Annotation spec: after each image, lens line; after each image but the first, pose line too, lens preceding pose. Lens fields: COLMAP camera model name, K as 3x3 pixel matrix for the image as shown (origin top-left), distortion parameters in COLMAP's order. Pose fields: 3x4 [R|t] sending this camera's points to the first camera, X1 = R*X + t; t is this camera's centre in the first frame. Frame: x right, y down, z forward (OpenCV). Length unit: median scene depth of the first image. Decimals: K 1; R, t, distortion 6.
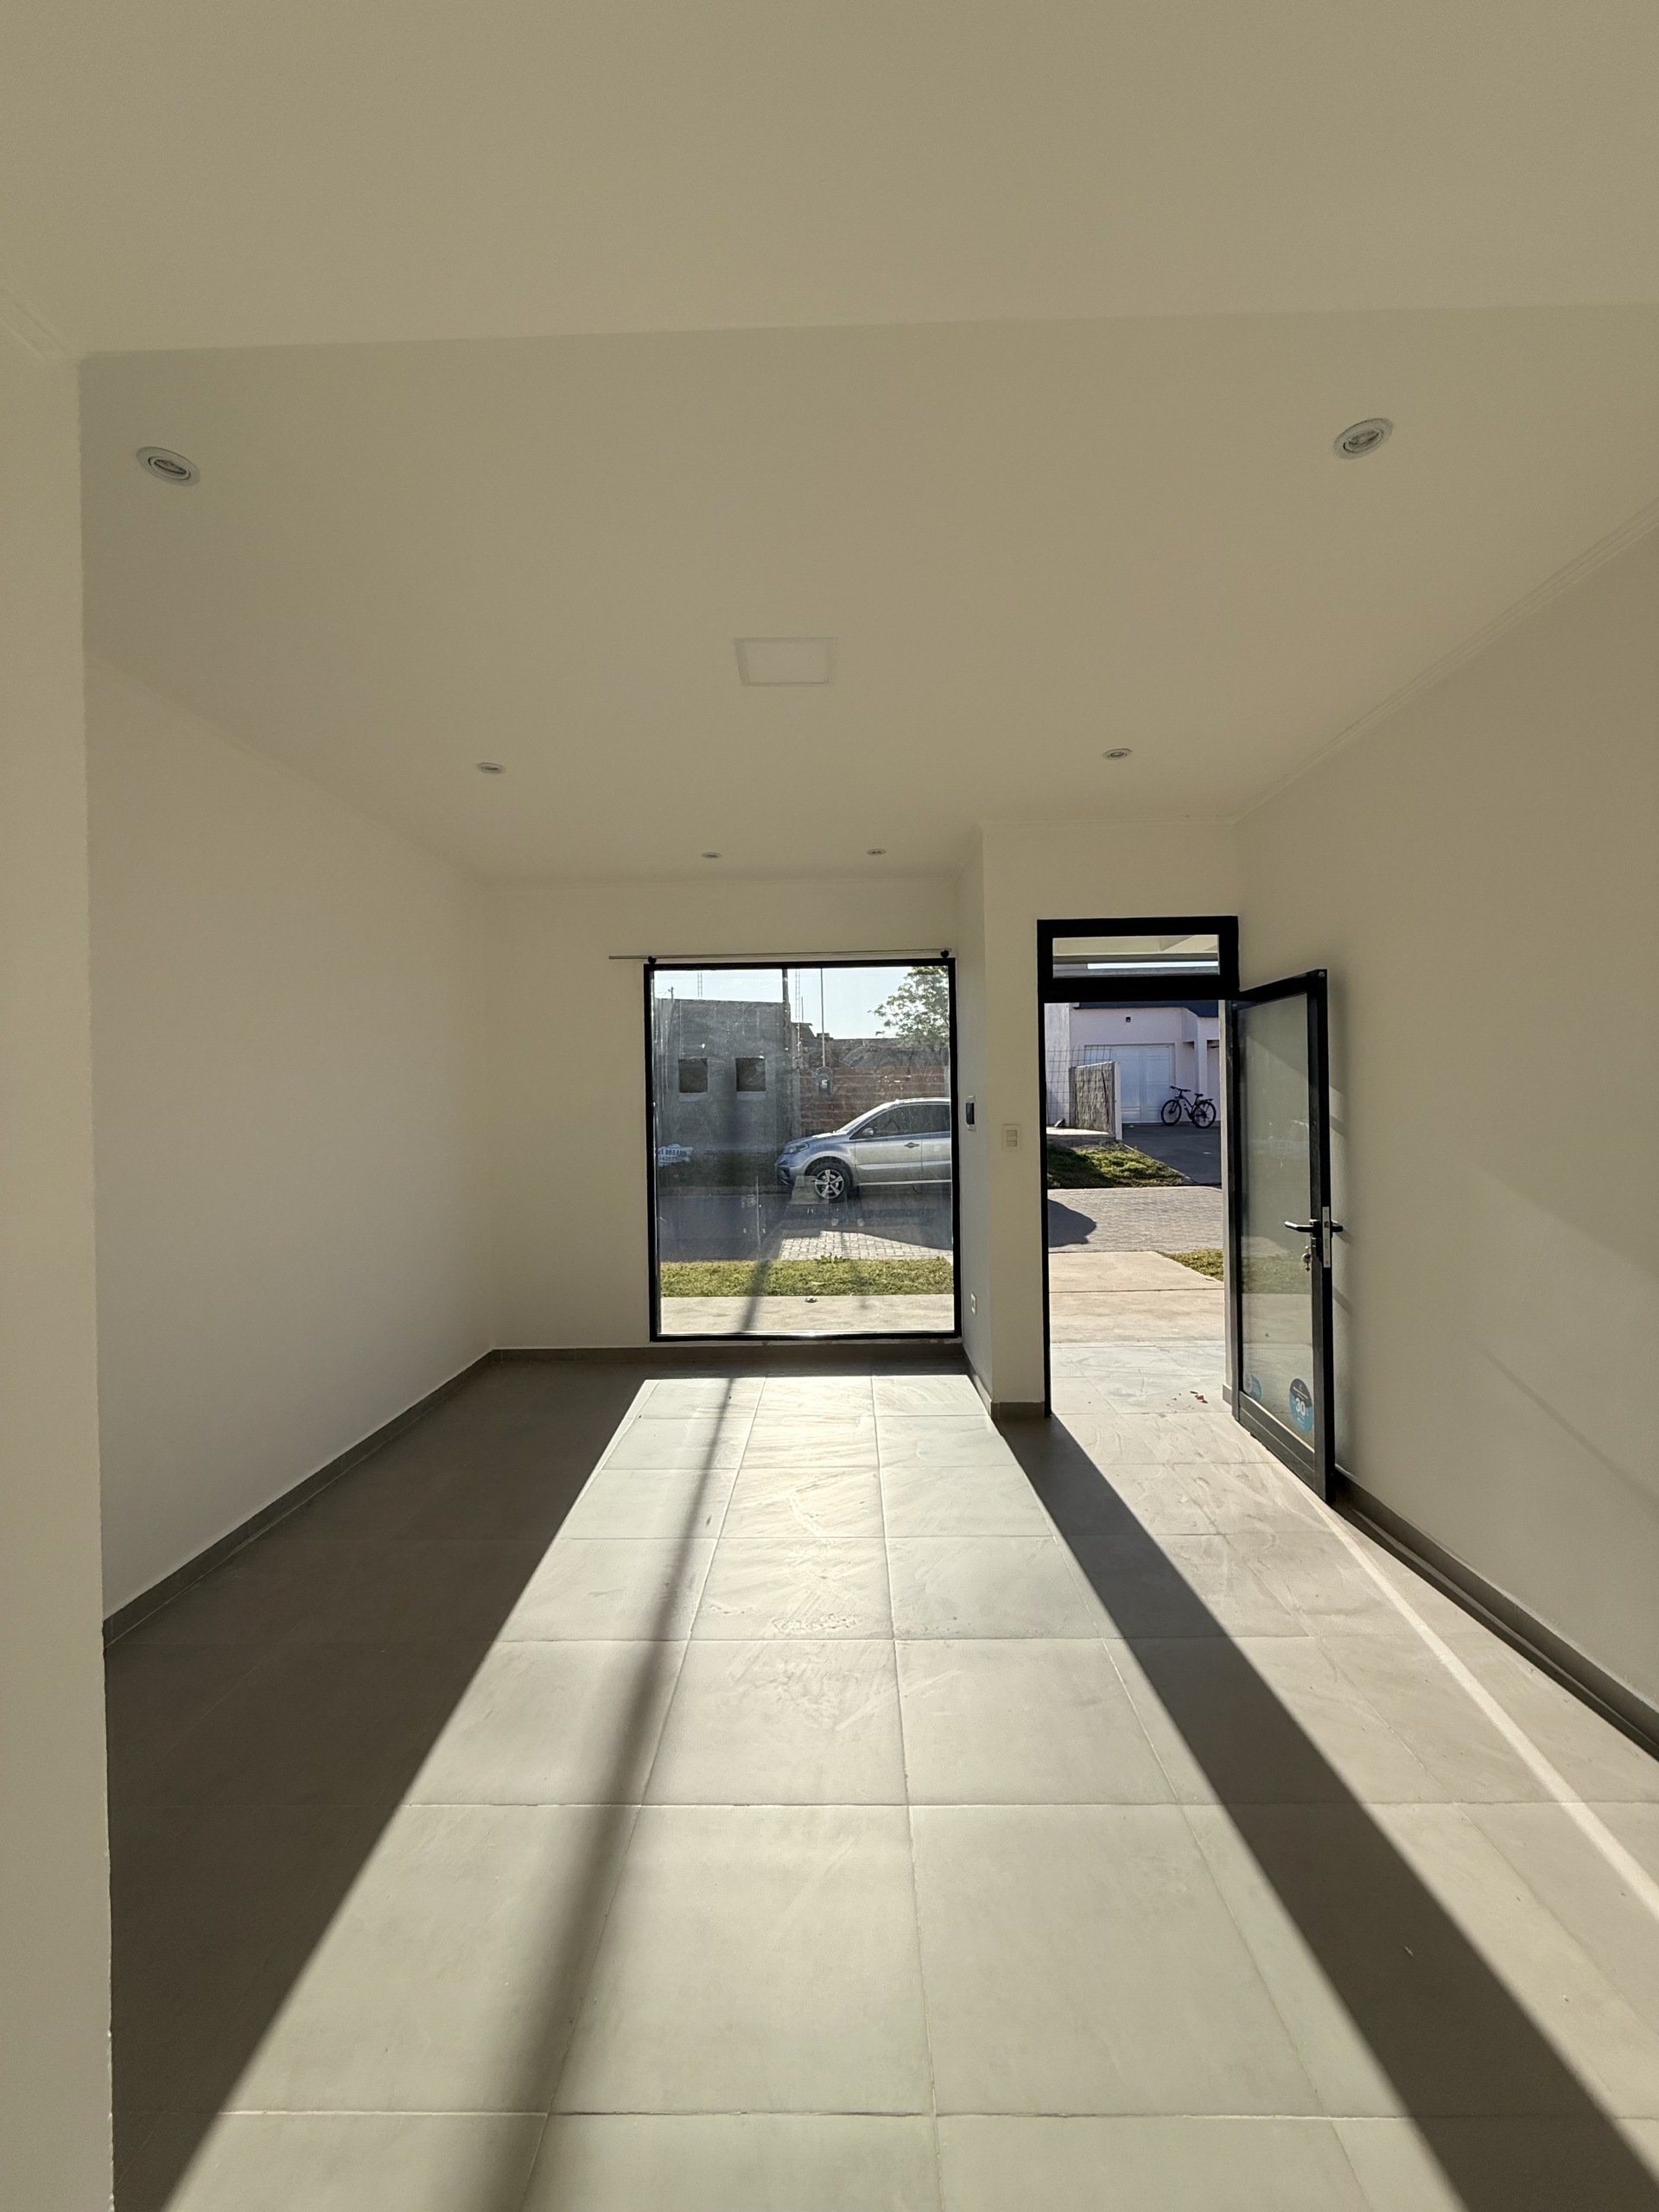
lens RADIAL K [[876.2, 0, 828.8], [0, 876.2, 1095.8], [0, 0, 1]] dist [0.000478, -0.000109]
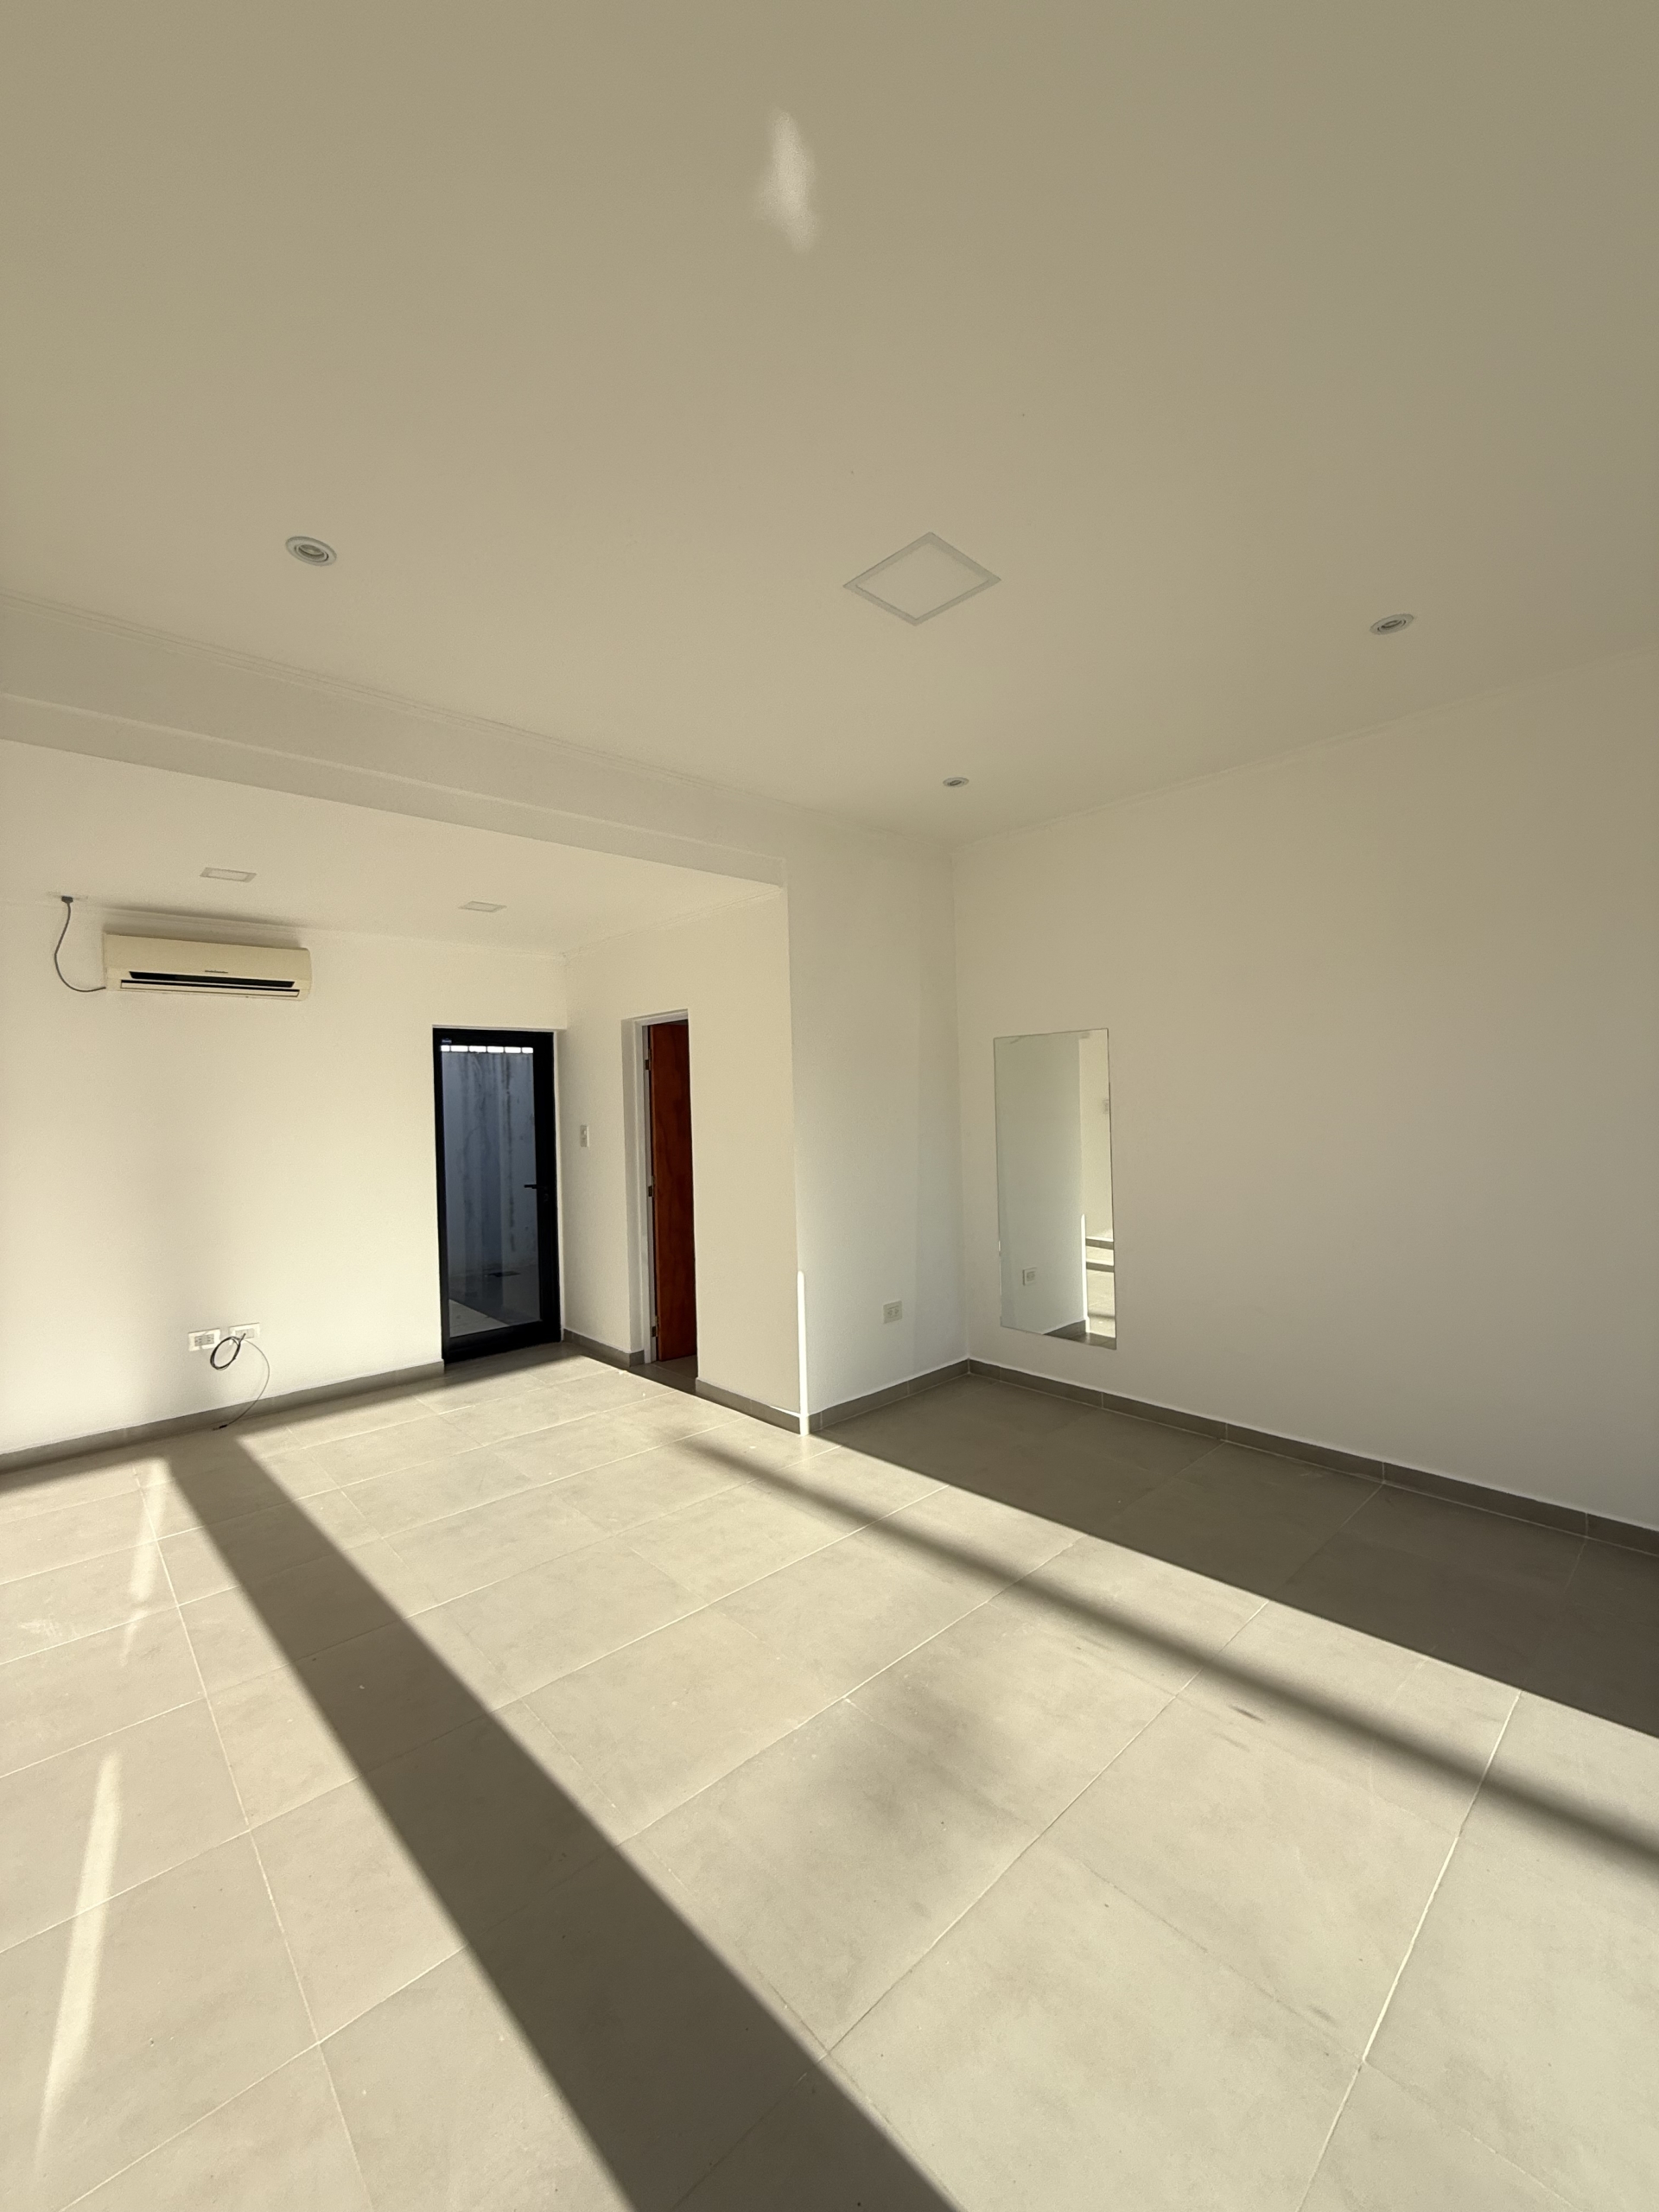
lens RADIAL K [[883.2, 0, 829.5], [0, 883.2, 1106.0], [0, 0, 1]] dist [-0.057069, -0.000055]
pose [[-0.718320, 0.031076, -0.695018, 0.312400], [0.026644, 0.999498, 0.017152, 0.008513], [0.695202, -0.006197, -0.718788, 0.755671]]
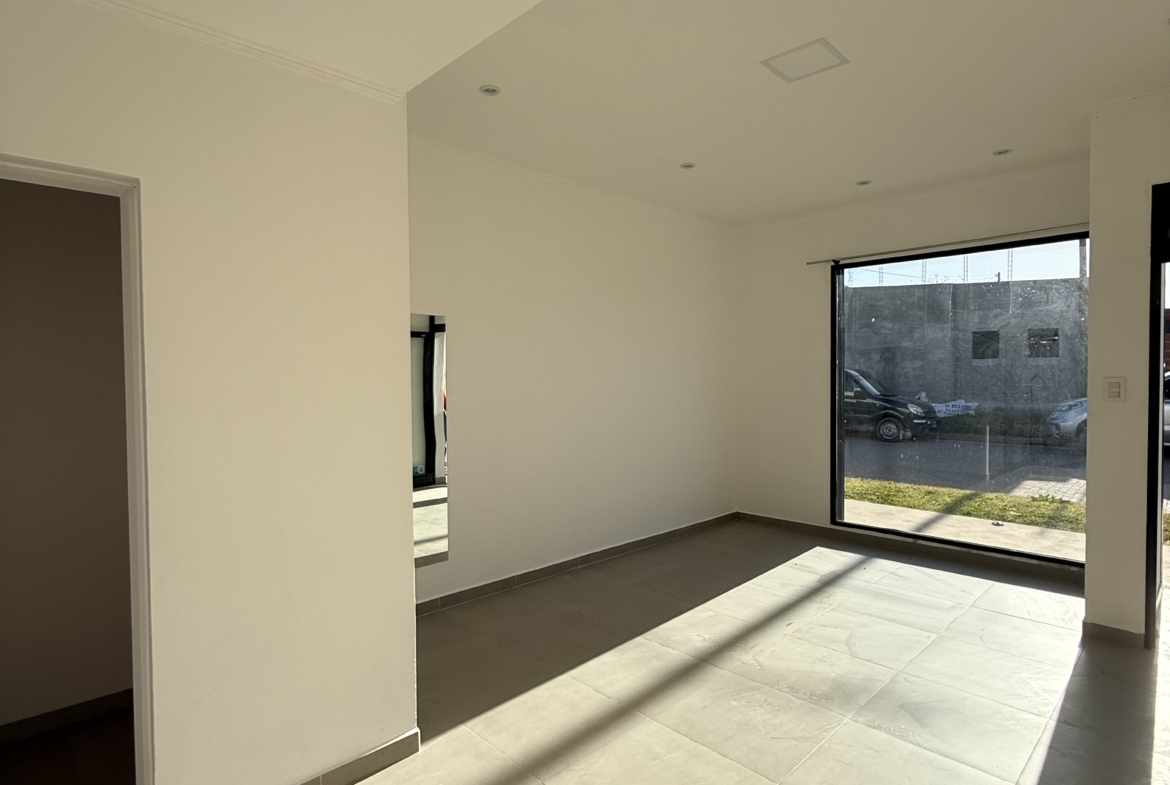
lens RADIAL K [[620.4, 0, 592.0], [0, 620.4, 382.5], [0, 0, 1]] dist [-0.001191, -0.000388]
pose [[0.714029, 0.021656, -0.699781, 0.229802], [-0.000423, 0.999535, 0.030501, 0.012289], [0.700116, -0.021483, 0.713706, -0.014001]]
